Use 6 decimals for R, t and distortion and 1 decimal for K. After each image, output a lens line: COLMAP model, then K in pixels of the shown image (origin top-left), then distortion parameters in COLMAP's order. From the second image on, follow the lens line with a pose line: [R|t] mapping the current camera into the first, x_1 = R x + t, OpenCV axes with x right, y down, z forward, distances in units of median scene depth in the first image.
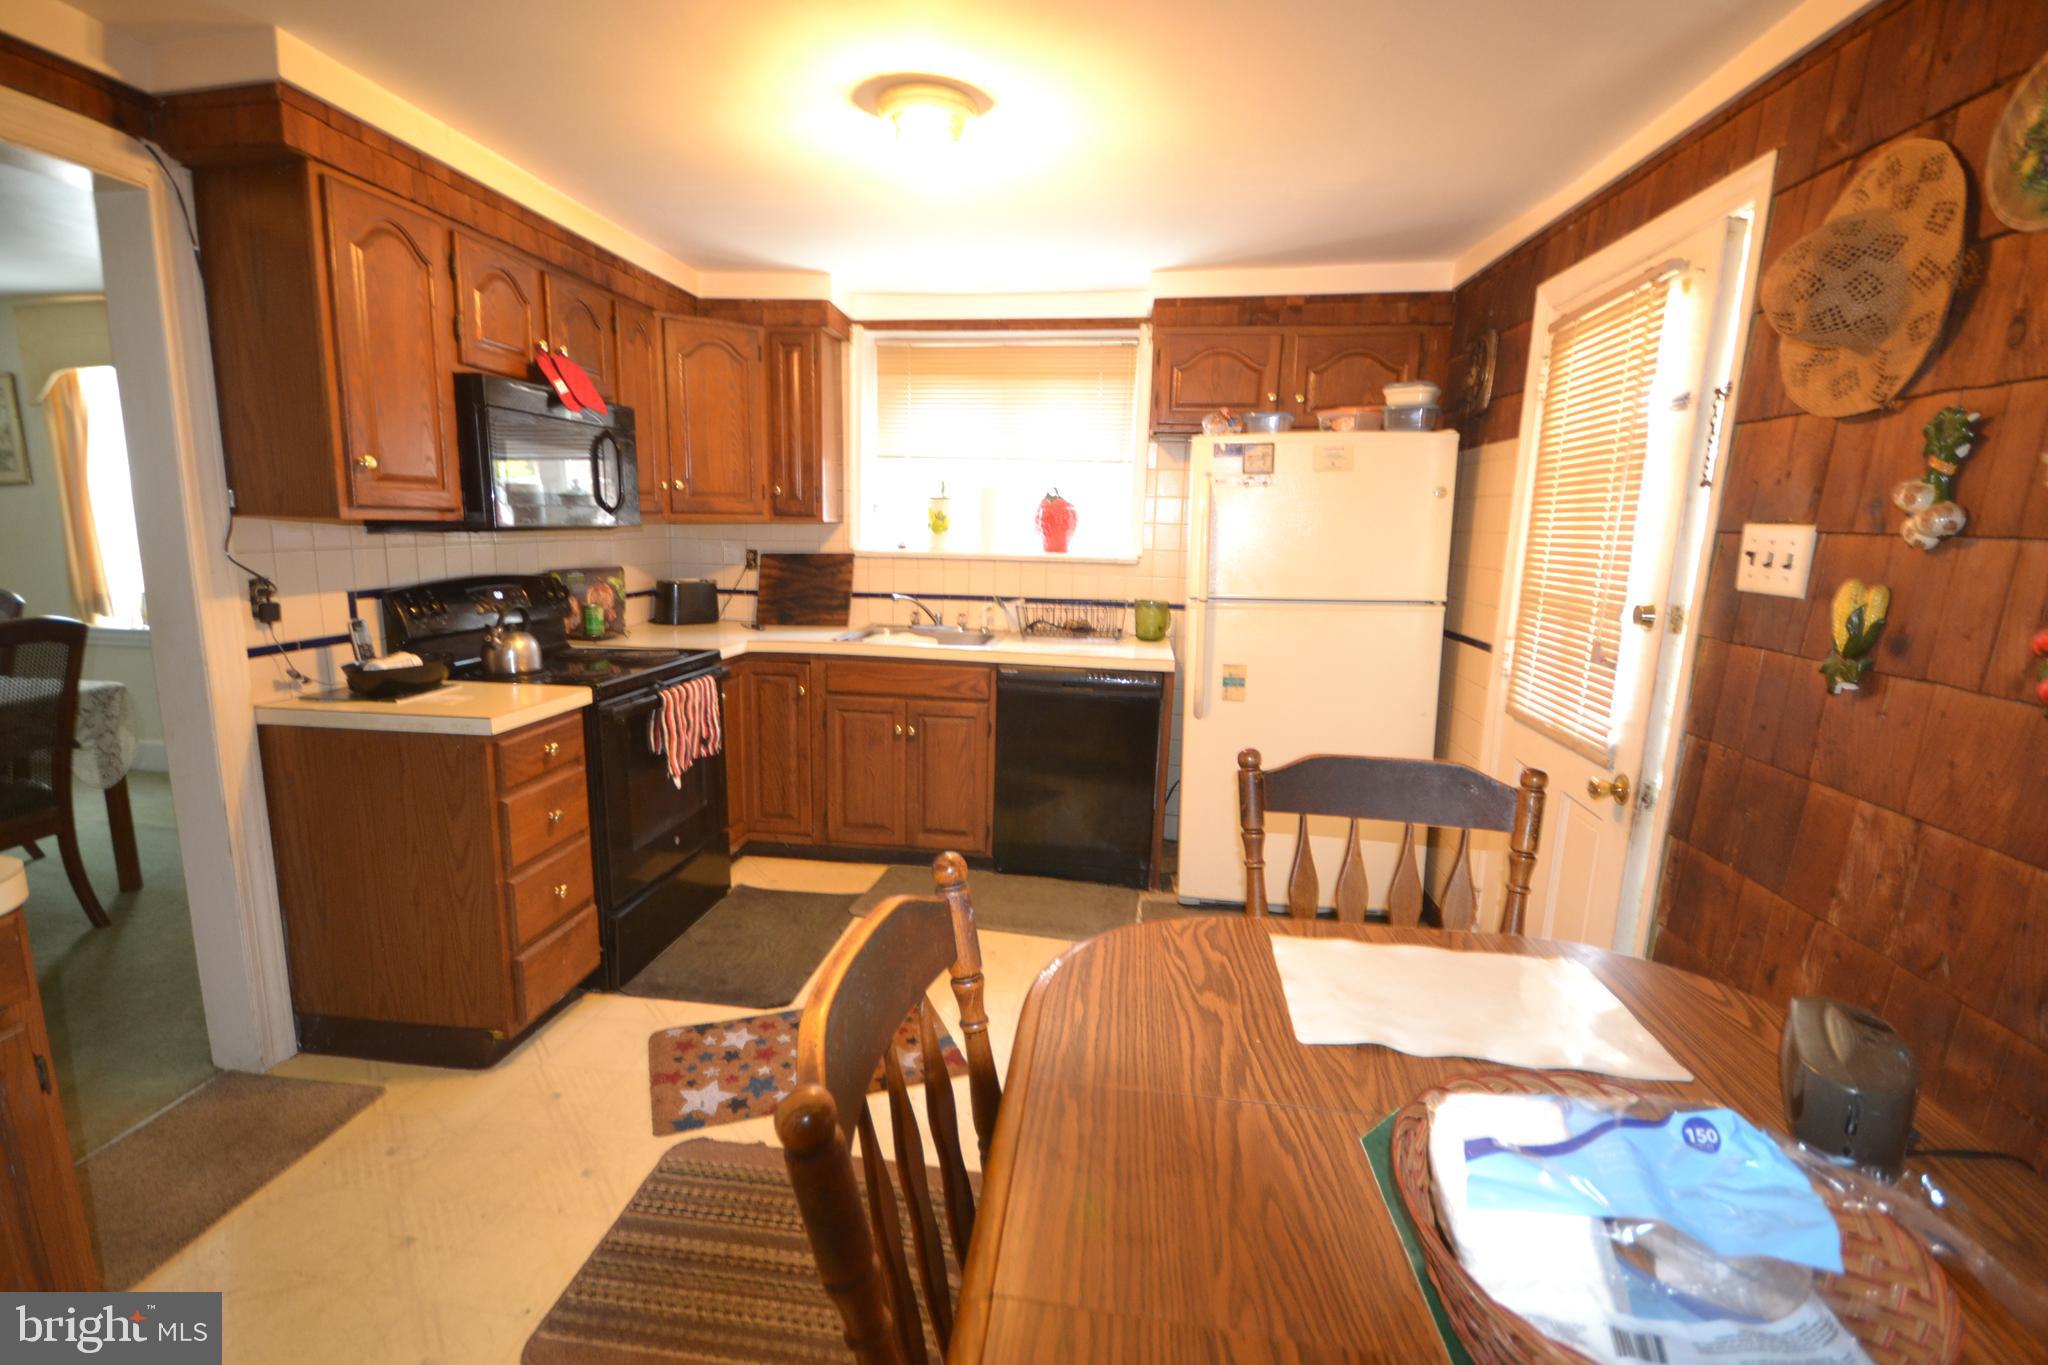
lens RADIAL K [[919.6, 0, 1004.9], [0, 919.6, 678.1], [0, 0, 1]] dist [0.020706, -0.017351]
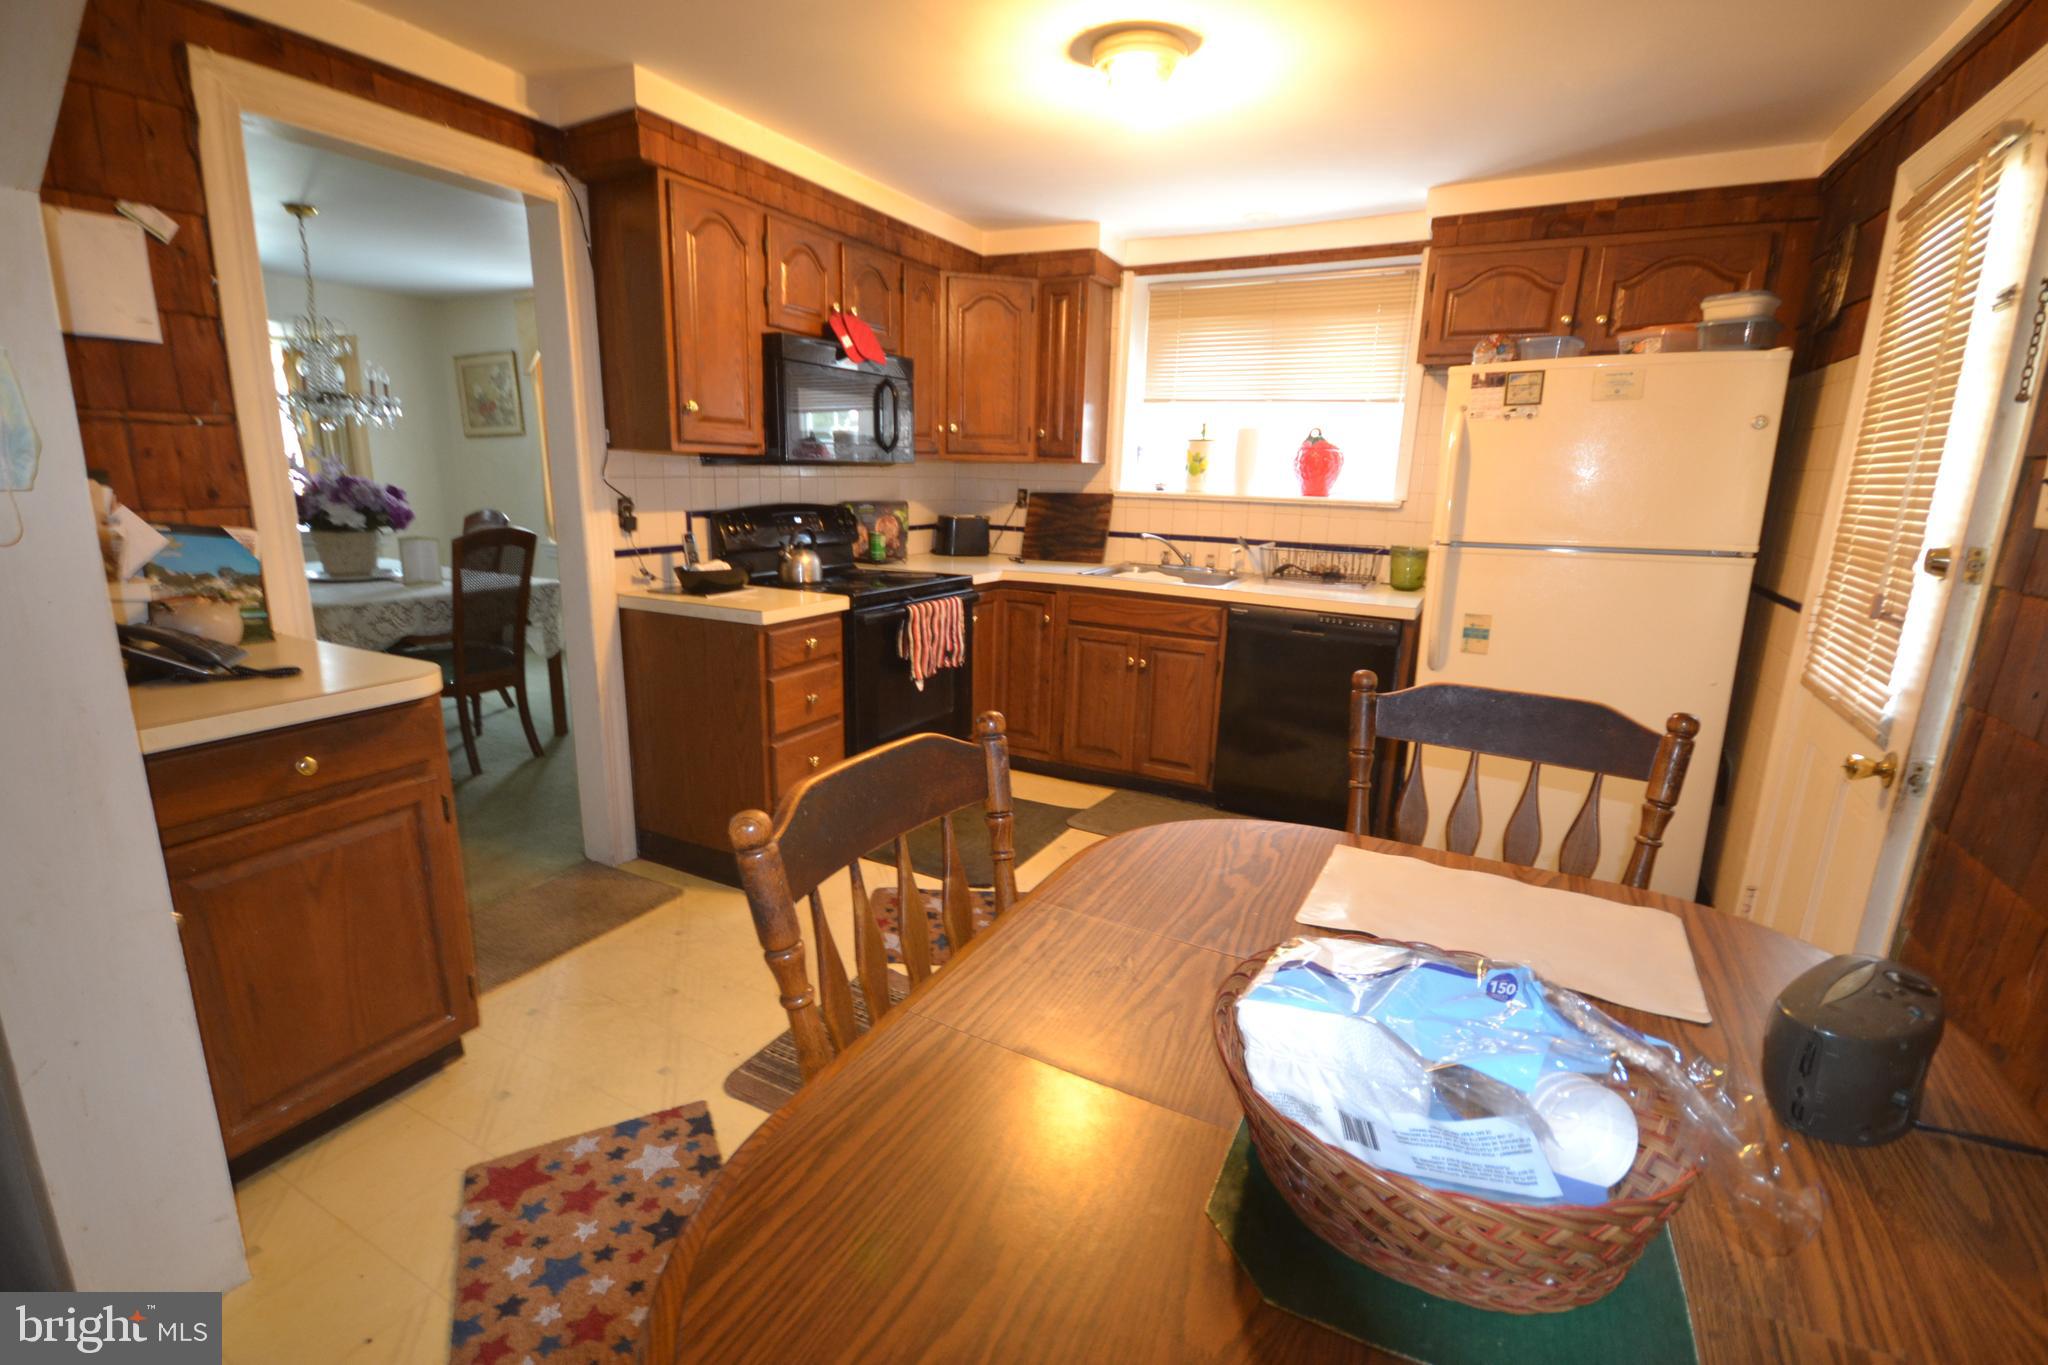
lens RADIAL K [[919.2, 0, 1006.2], [0, 919.2, 679.8], [0, 0, 1]] dist [0.002644, -0.000117]
pose [[0.935711, 0.082042, -0.343094, 0.147836], [-0.065397, 0.996064, 0.059827, 0.030892], [0.346652, -0.033544, 0.937394, -0.044454]]
